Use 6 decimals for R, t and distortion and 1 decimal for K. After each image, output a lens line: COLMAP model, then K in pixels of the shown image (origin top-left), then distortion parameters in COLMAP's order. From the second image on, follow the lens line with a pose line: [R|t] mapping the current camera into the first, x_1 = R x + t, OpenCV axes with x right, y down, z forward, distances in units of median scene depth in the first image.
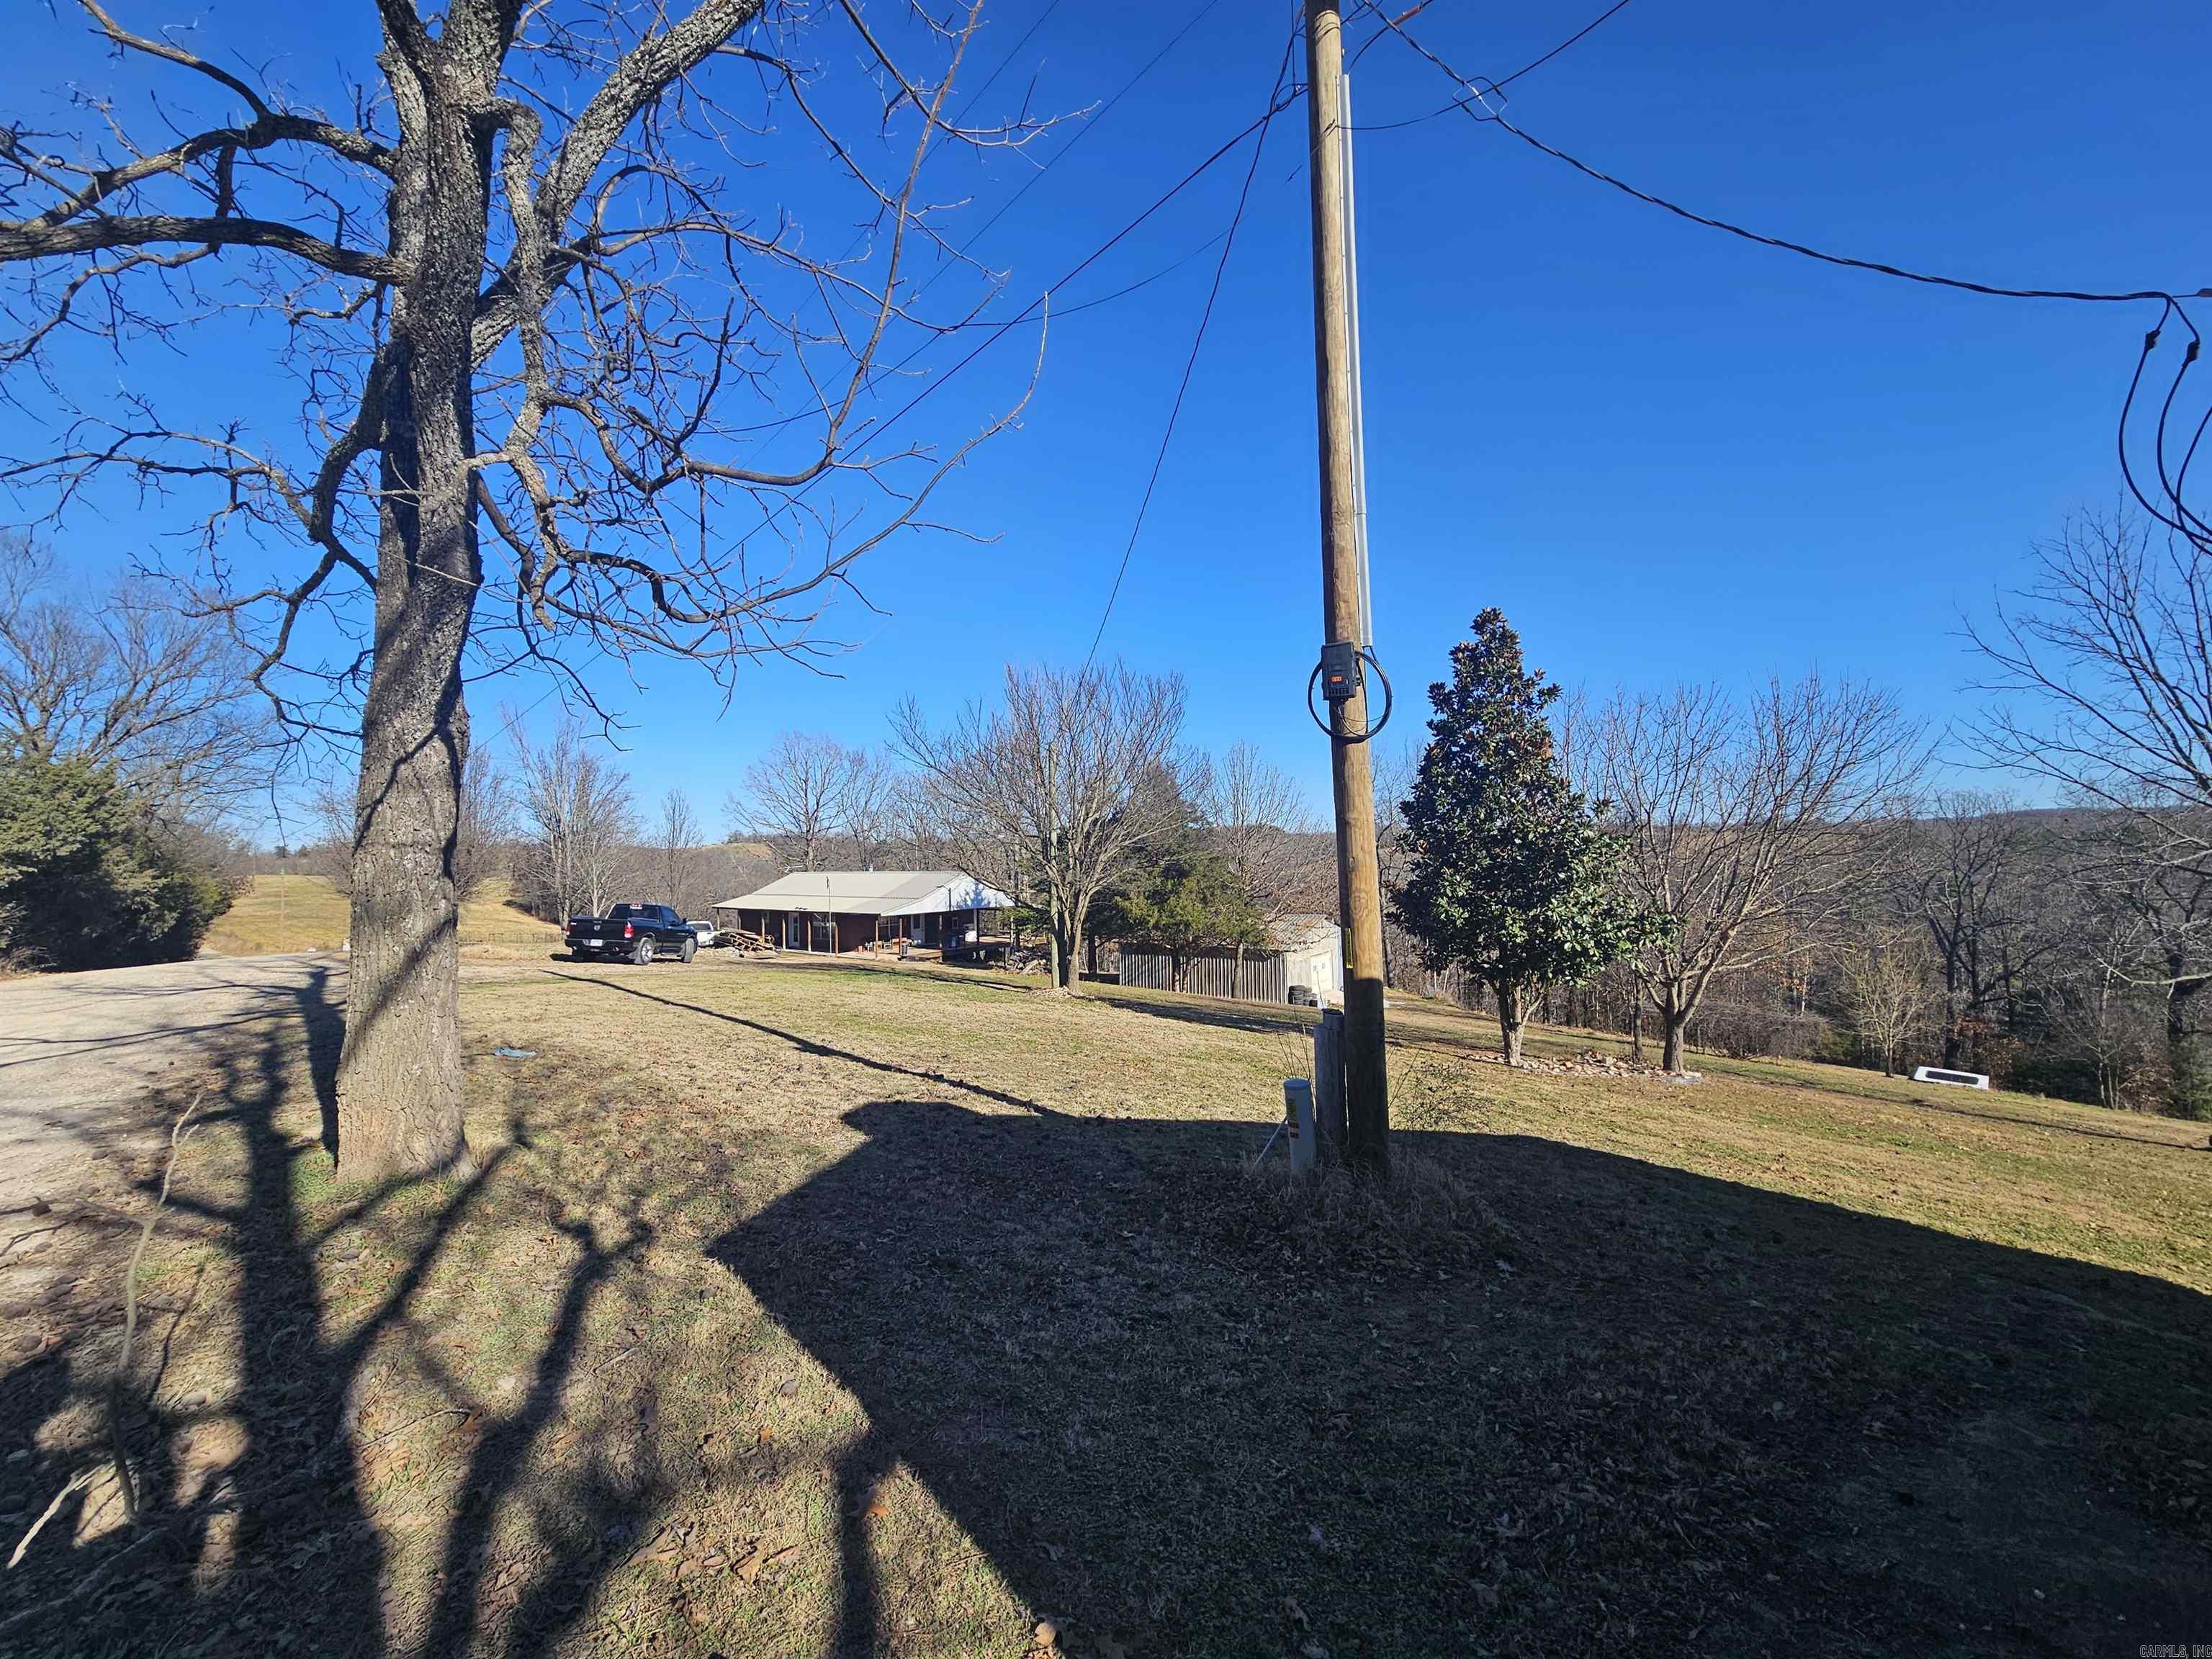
lens RADIAL K [[908.5, 0, 1099.8], [0, 908.5, 822.3], [0, 0, 1]] dist [-0.009194, 0.004170]
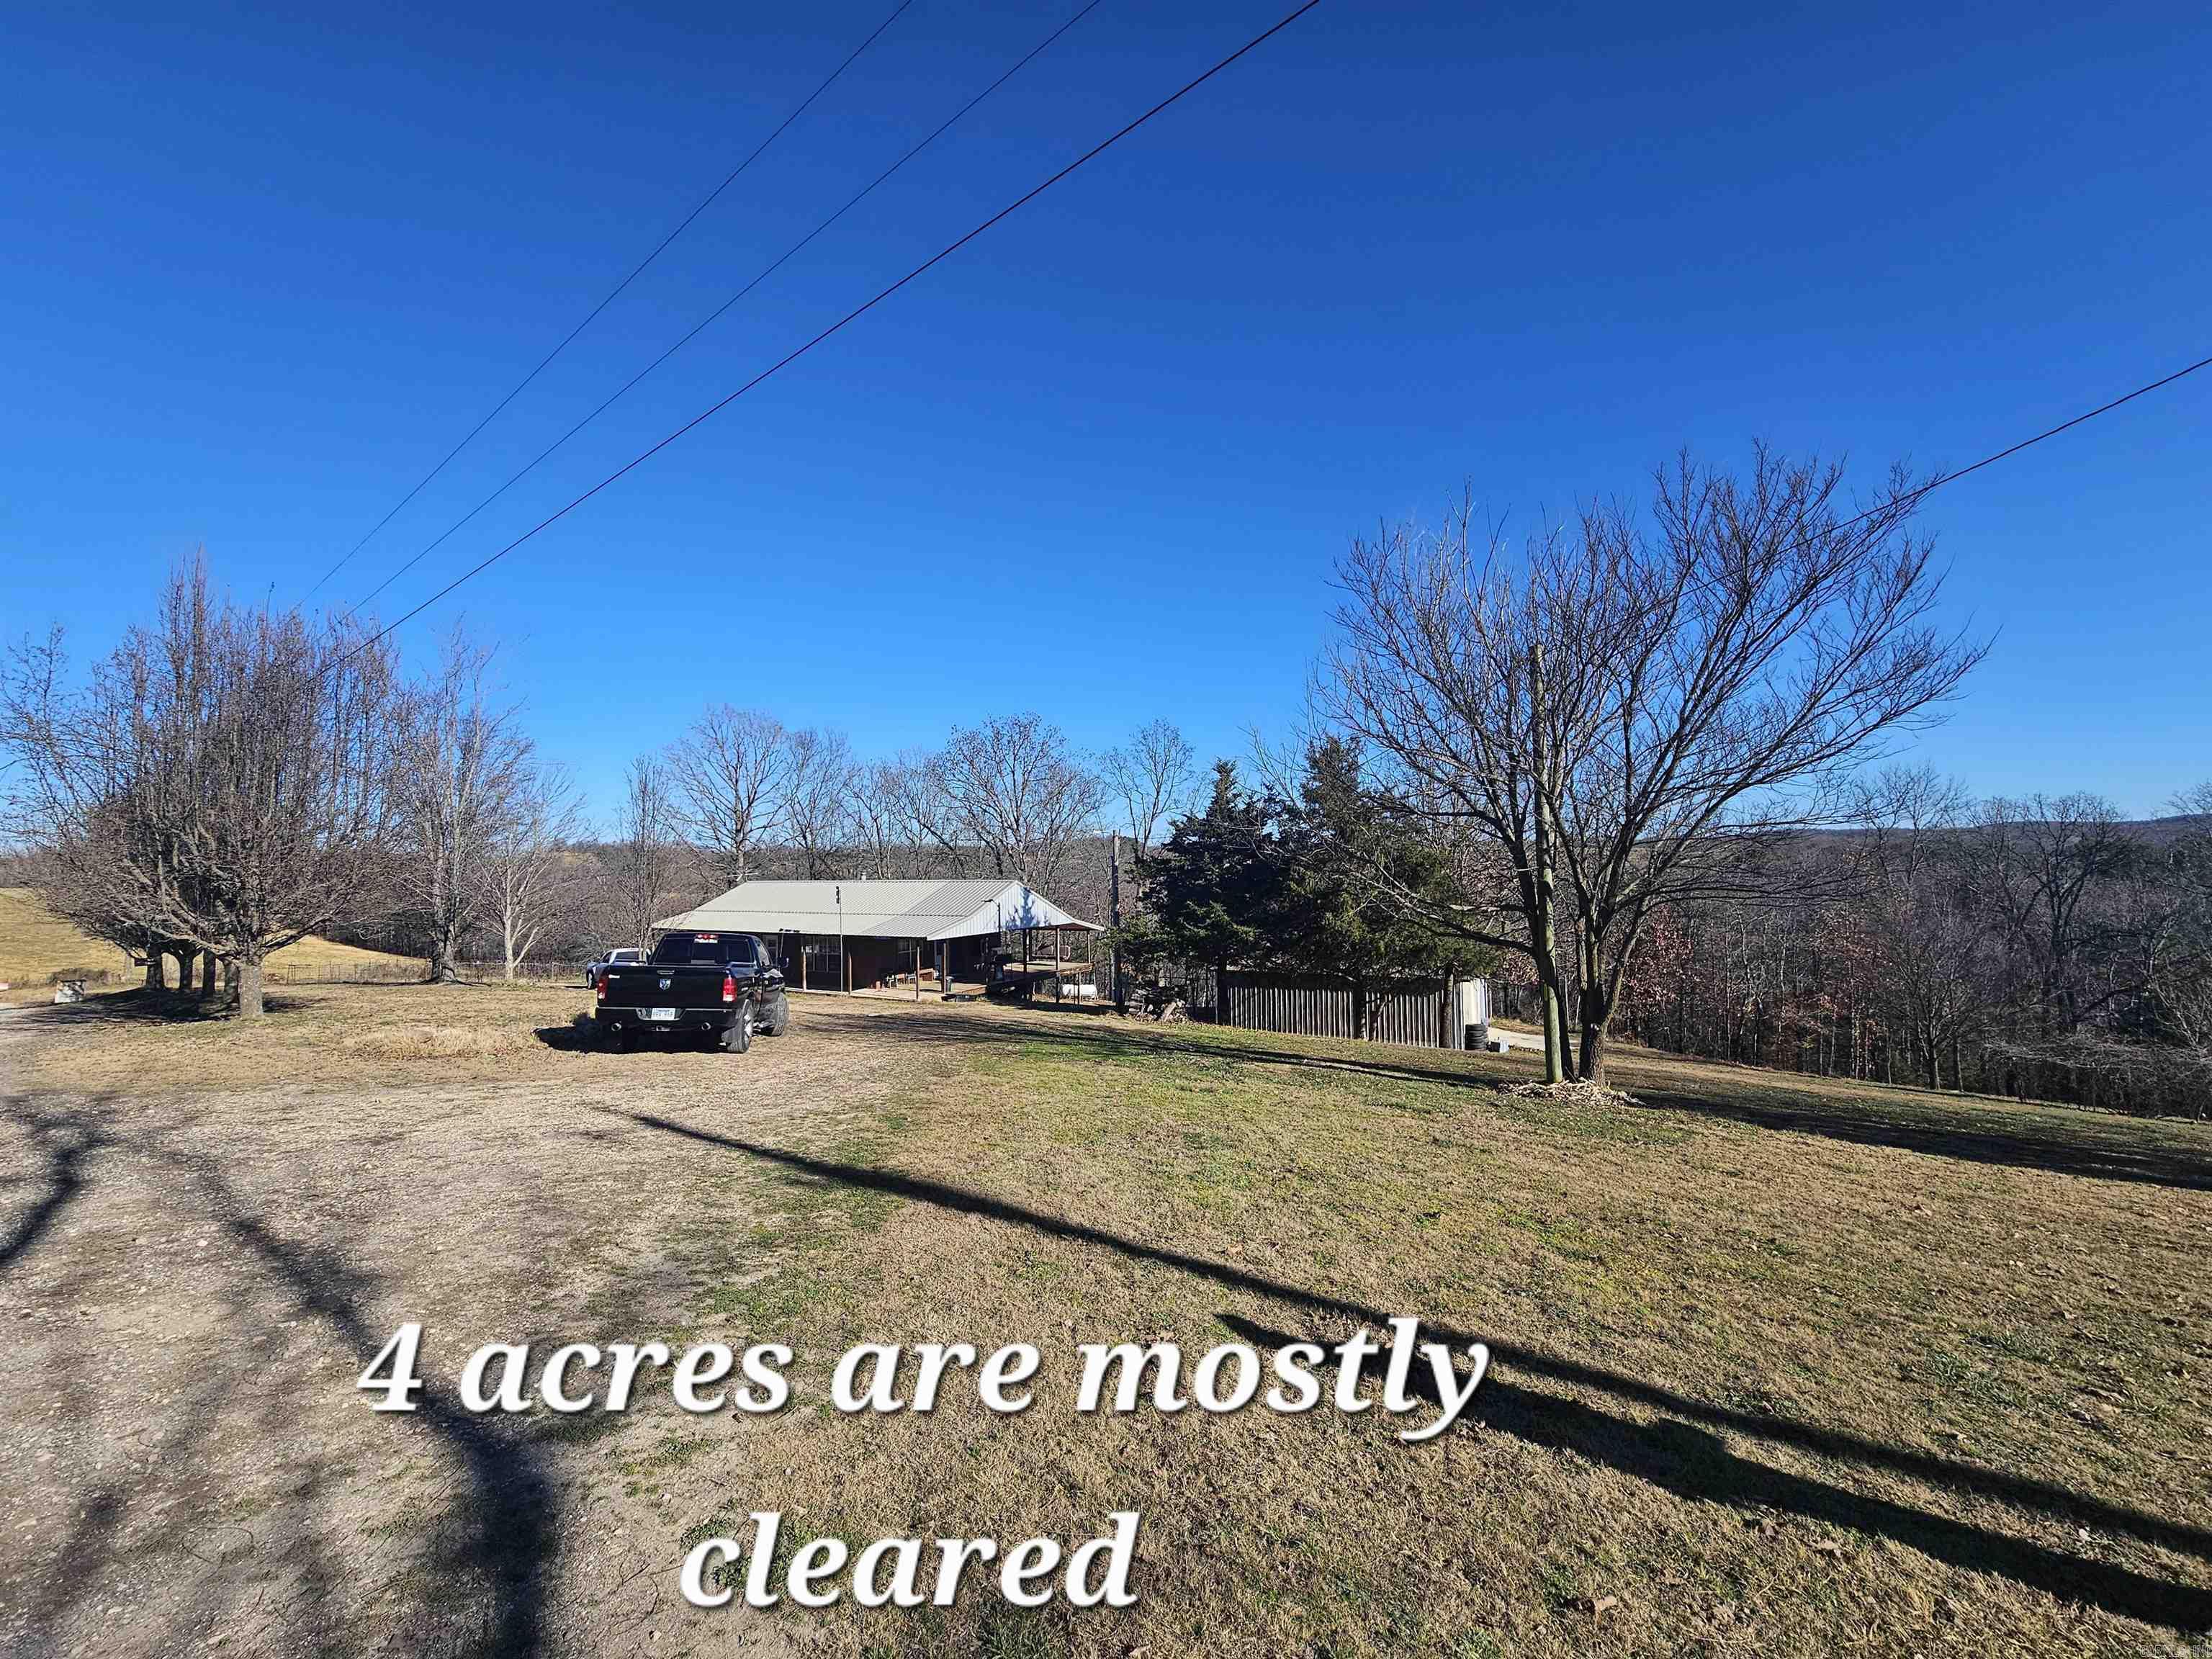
lens RADIAL K [[908.5, 0, 1099.8], [0, 908.5, 822.3], [0, 0, 1]] dist [-0.009194, 0.004170]
pose [[0.987029, 0.012319, 0.160067, -0.380797], [-0.010063, 0.999838, -0.014898, 0.031049], [-0.160225, 0.013094, 0.986994, 0.446650]]
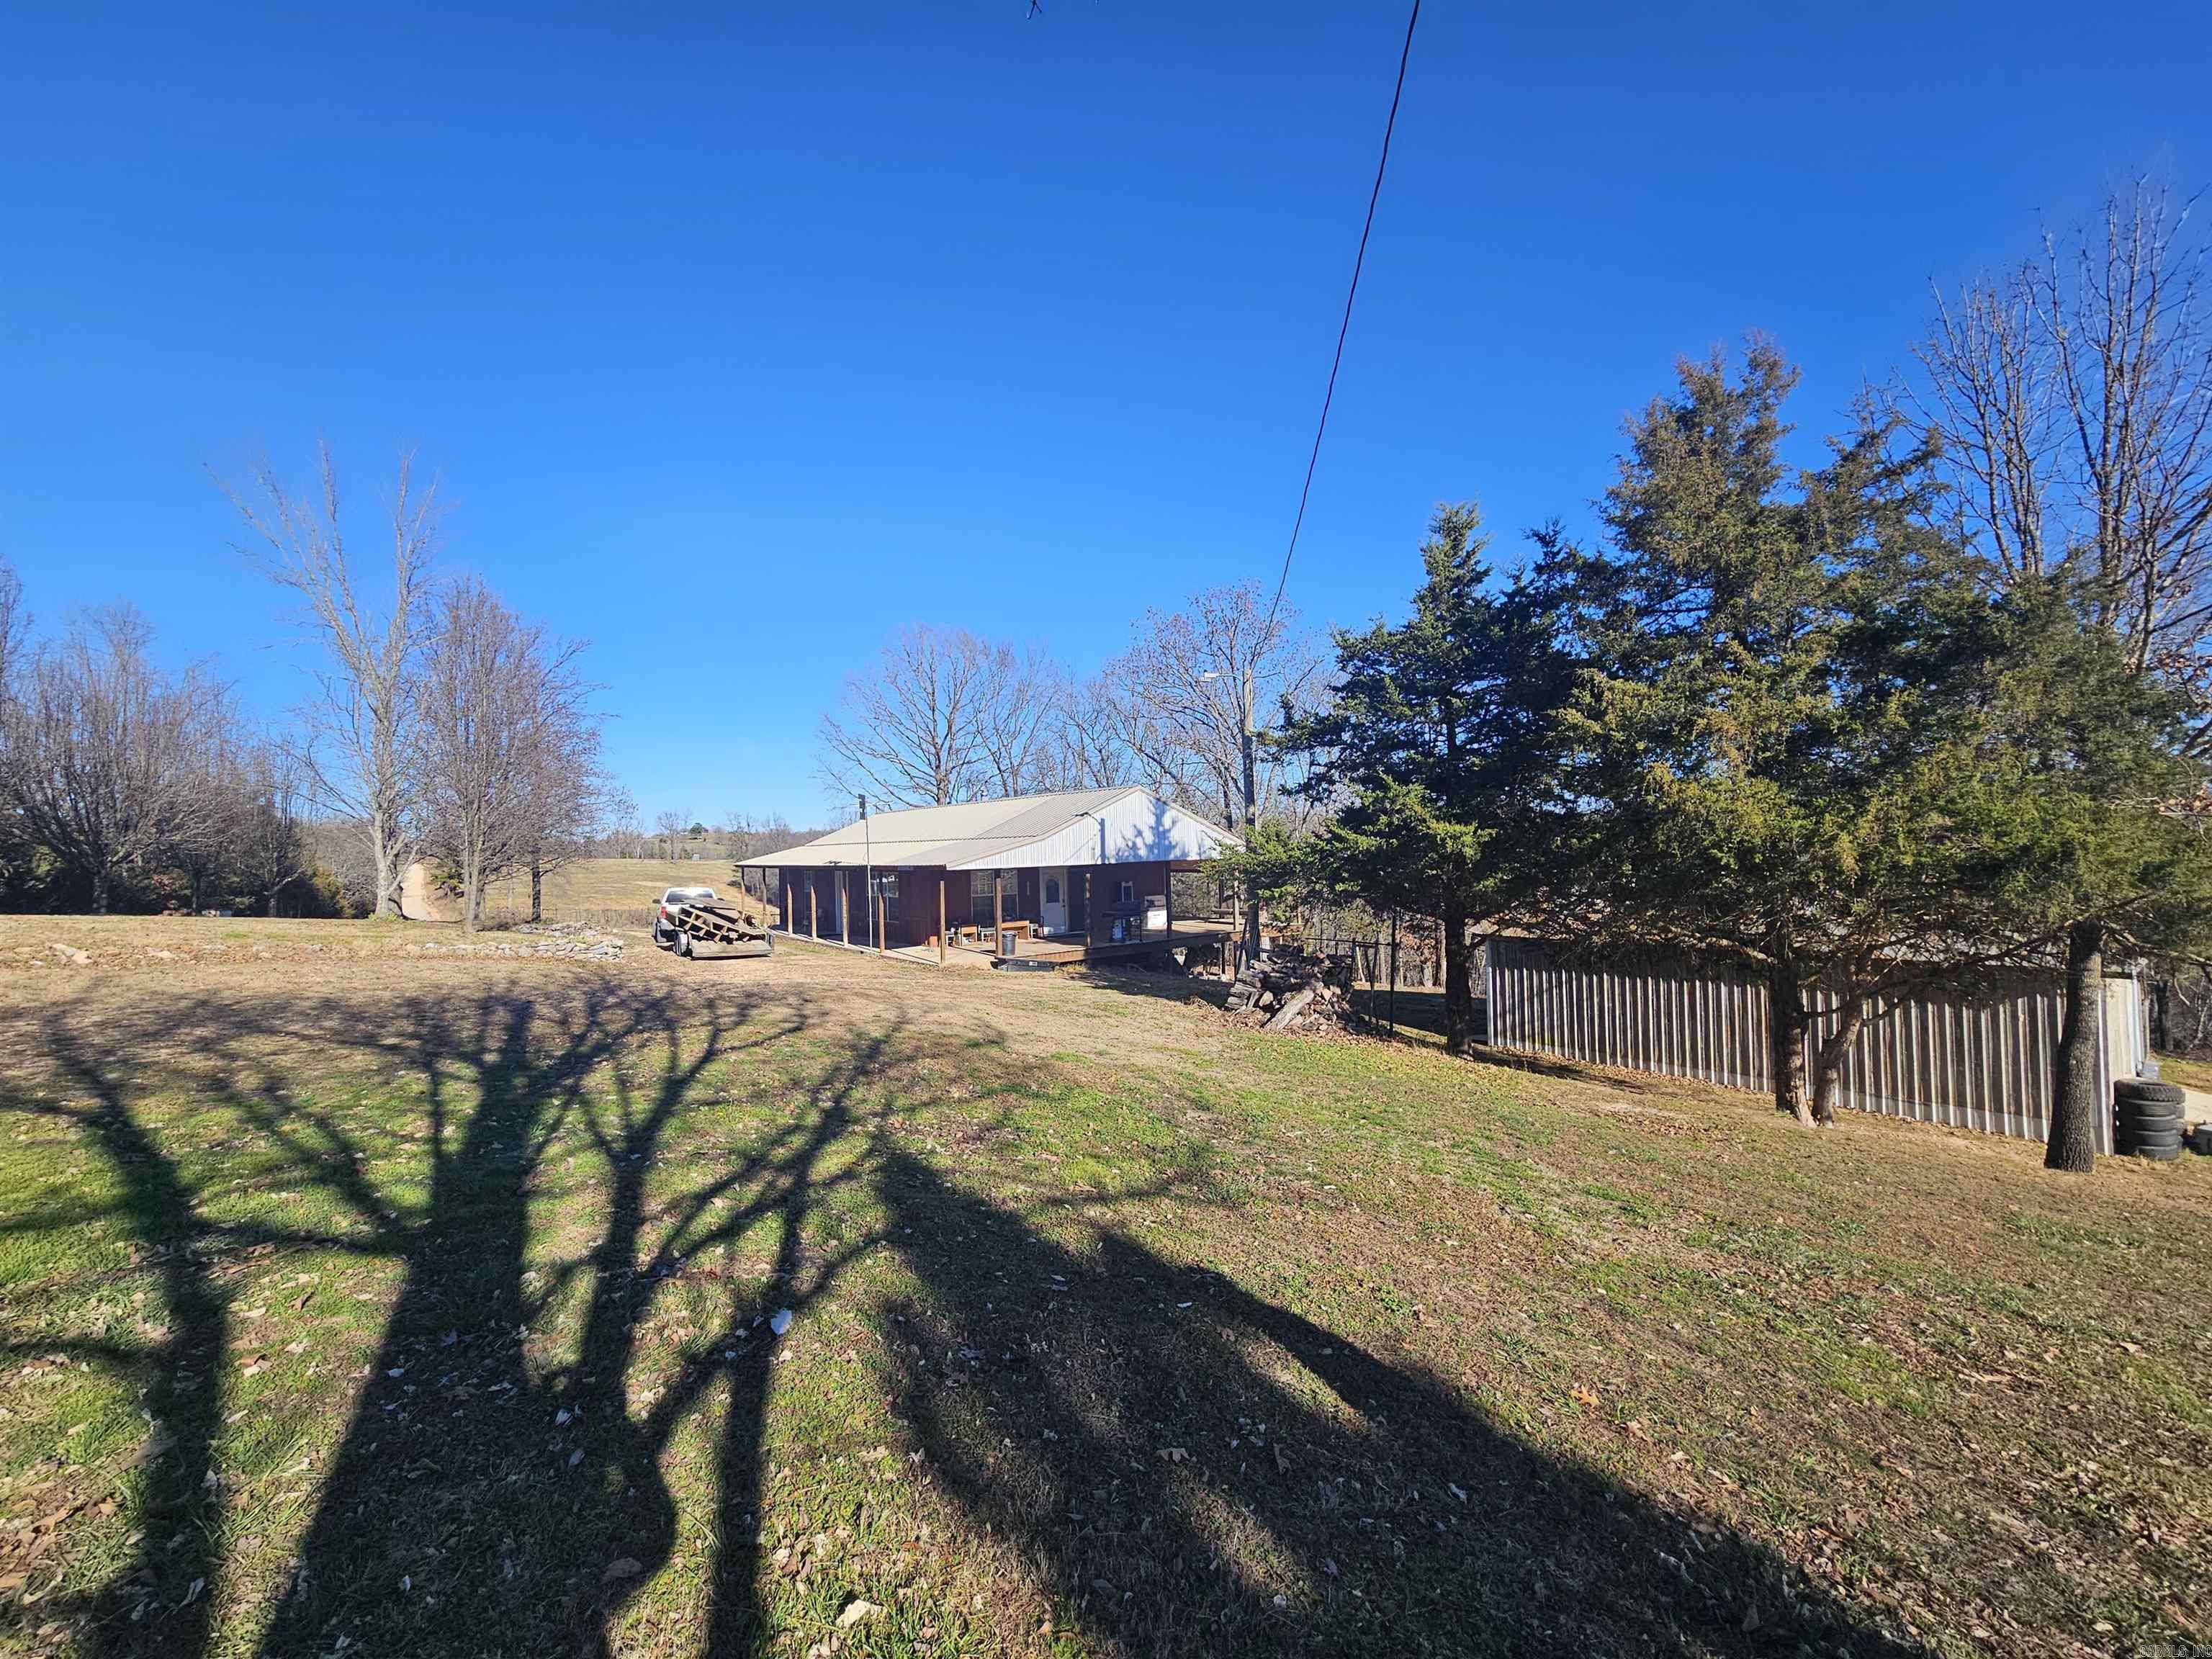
lens RADIAL K [[908.5, 0, 1099.8], [0, 908.5, 822.3], [0, 0, 1]] dist [-0.009194, 0.004170]
pose [[0.971711, -0.010171, -0.235955, -0.102147], [0.013291, 0.999844, 0.011639, 0.129000], [0.235799, -0.014446, 0.971694, 0.994052]]
